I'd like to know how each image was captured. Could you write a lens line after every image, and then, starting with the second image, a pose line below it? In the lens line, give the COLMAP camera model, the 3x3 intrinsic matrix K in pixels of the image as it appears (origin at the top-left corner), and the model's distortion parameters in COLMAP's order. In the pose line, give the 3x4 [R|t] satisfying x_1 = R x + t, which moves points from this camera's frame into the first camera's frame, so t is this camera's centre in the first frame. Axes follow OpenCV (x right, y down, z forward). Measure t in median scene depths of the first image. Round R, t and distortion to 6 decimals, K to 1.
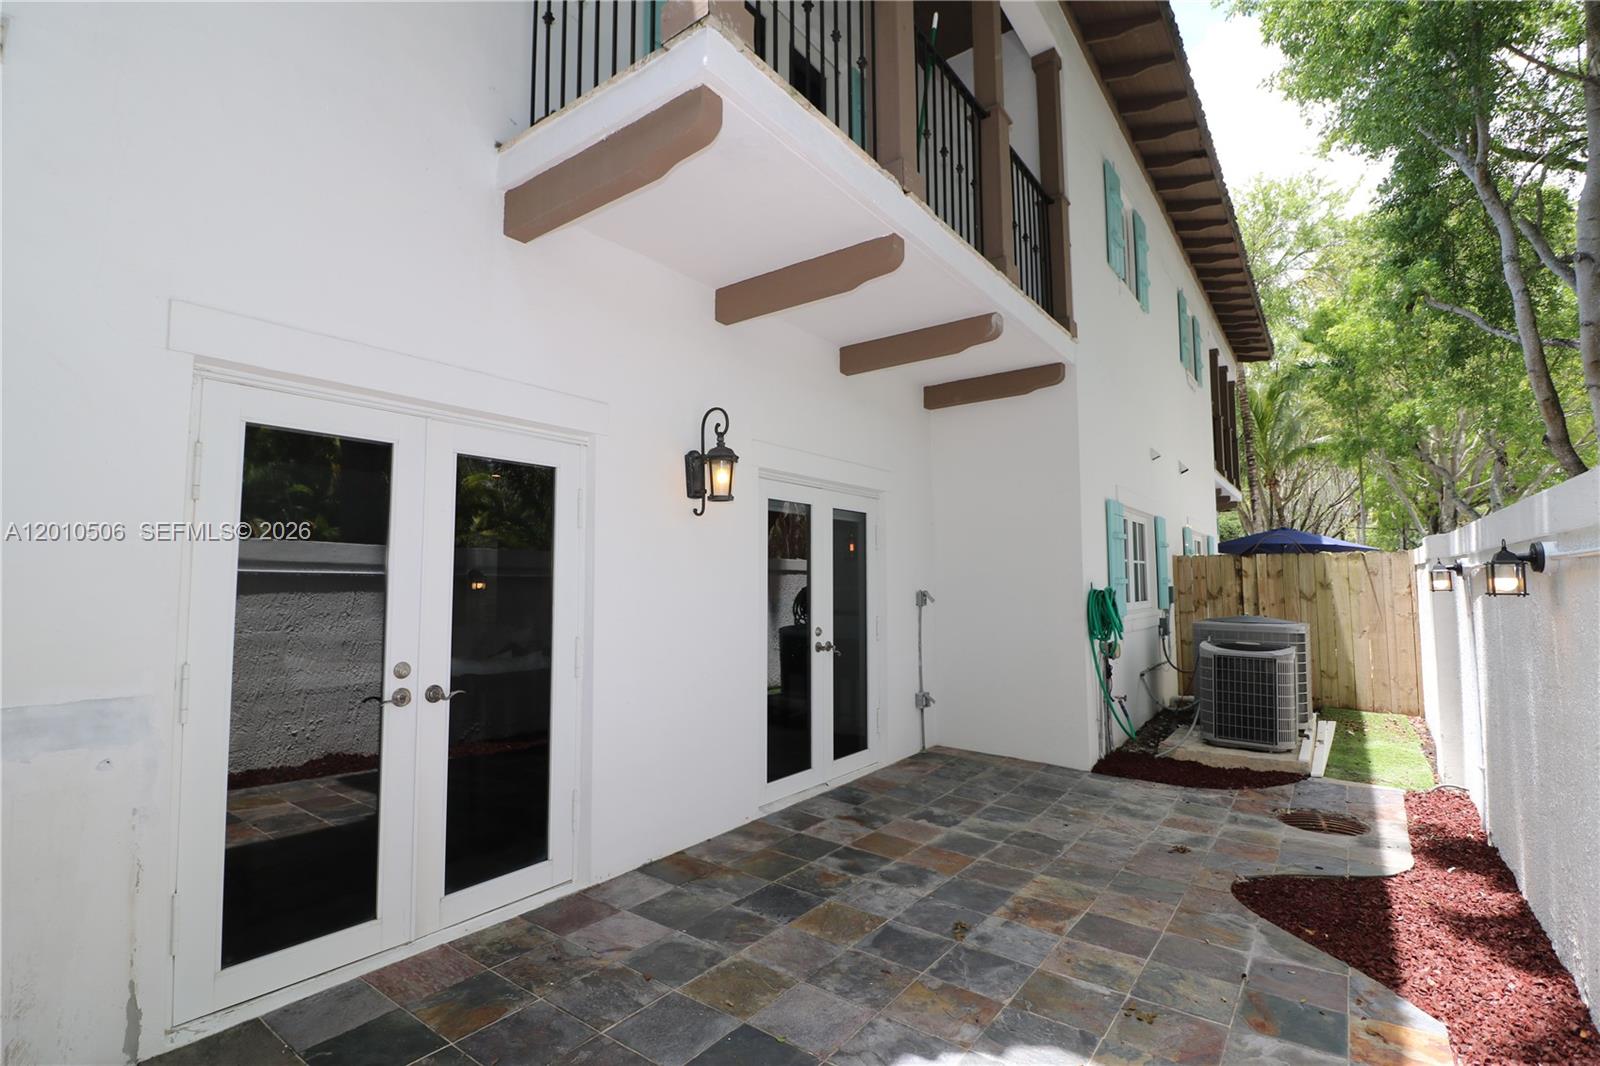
lens RADIAL K [[740.5, 0, 793.3], [0, 740.5, 529.6], [0, 0, 1]] dist [0.002926, -0.014497]
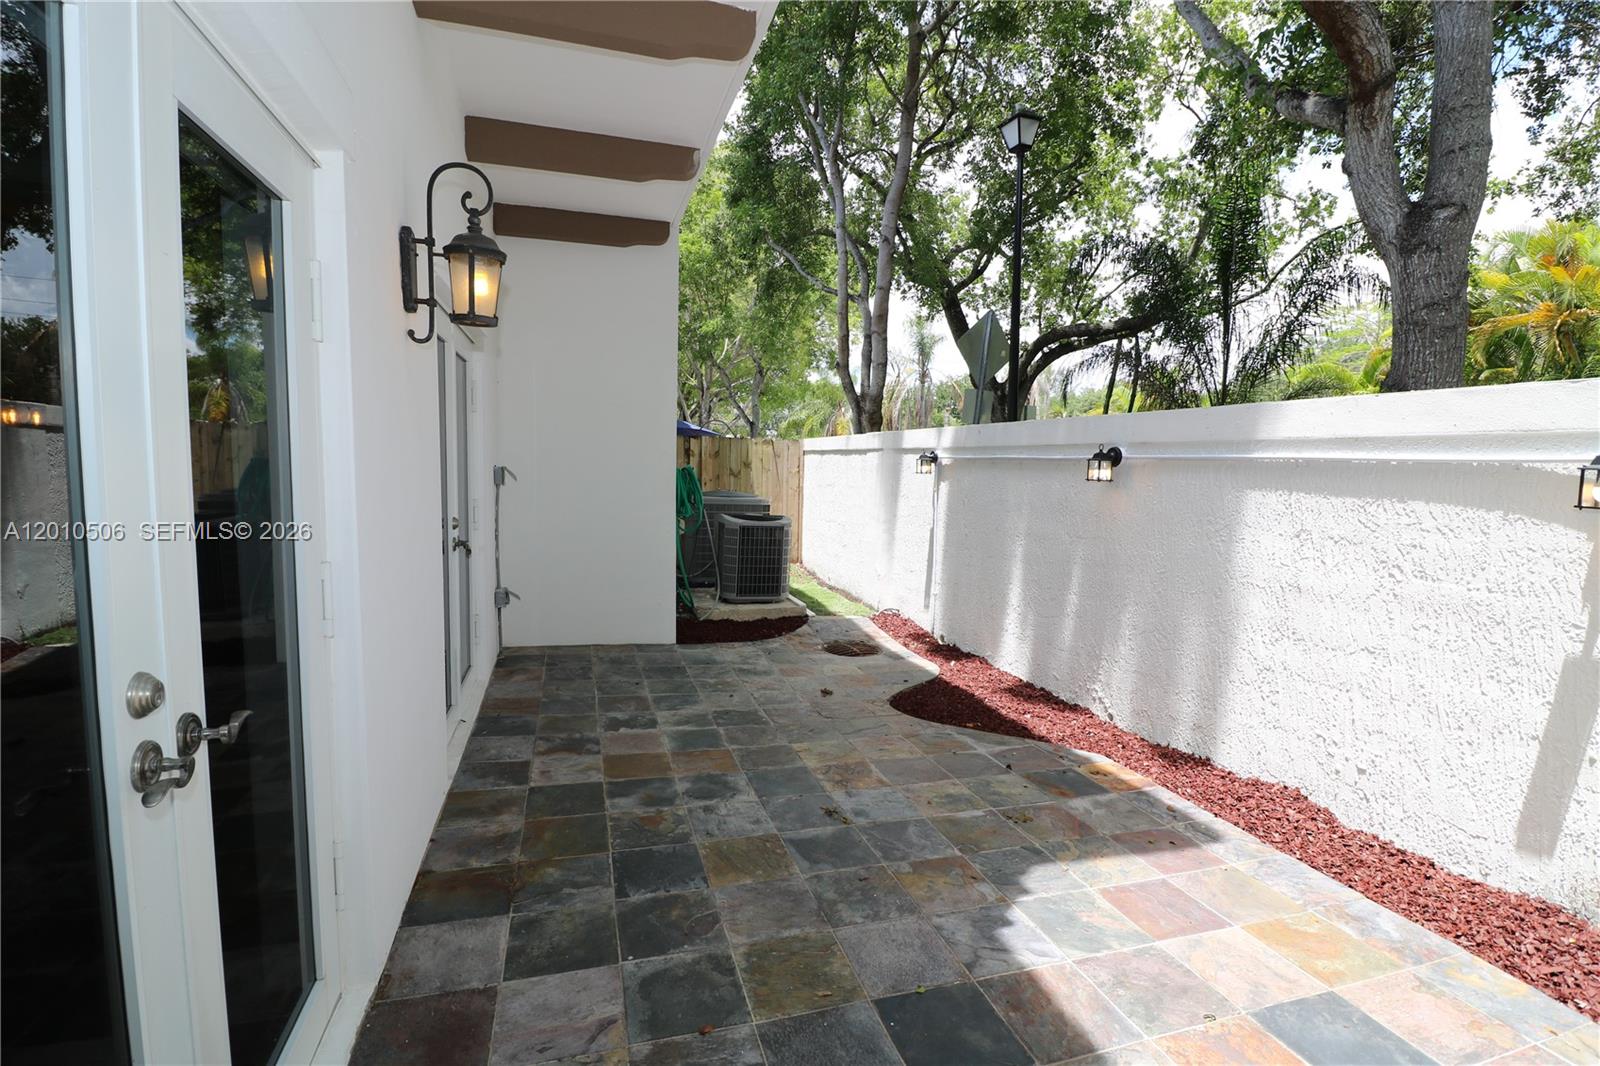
lens RADIAL K [[741.8, 0, 800.0], [0, 741.8, 533.0], [0, 0, 1]] dist [-0.001031, -0.013282]
pose [[0.594349, -0.059707, 0.801988, -0.481344], [-0.083171, 0.987329, 0.135143, 0.029844], [-0.799895, -0.147024, 0.581852, 0.425834]]
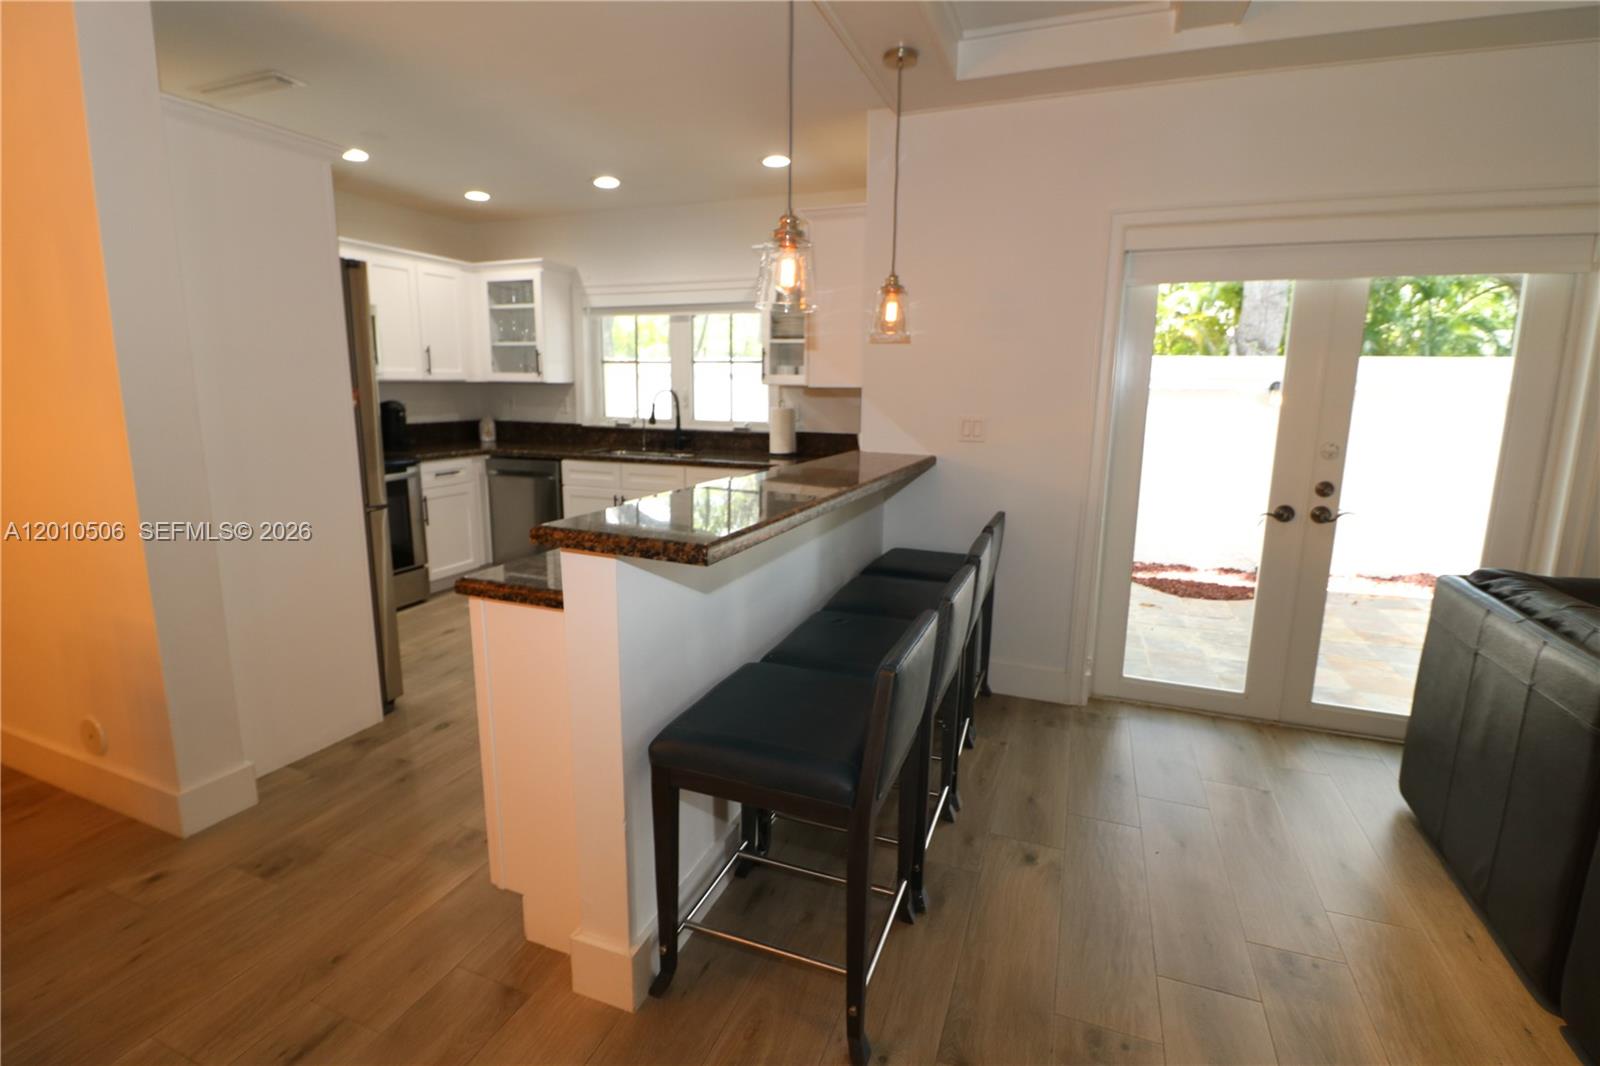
lens RADIAL K [[736.6, 0, 795.0], [0, 736.6, 522.7], [0, 0, 1]] dist [-0.002556, -0.012618]
pose [[-0.261756, -0.174570, 0.949215, -0.576905], [-0.080473, 0.984029, 0.158781, 0.148595], [-0.961773, -0.034824, -0.271624, 2.170987]]
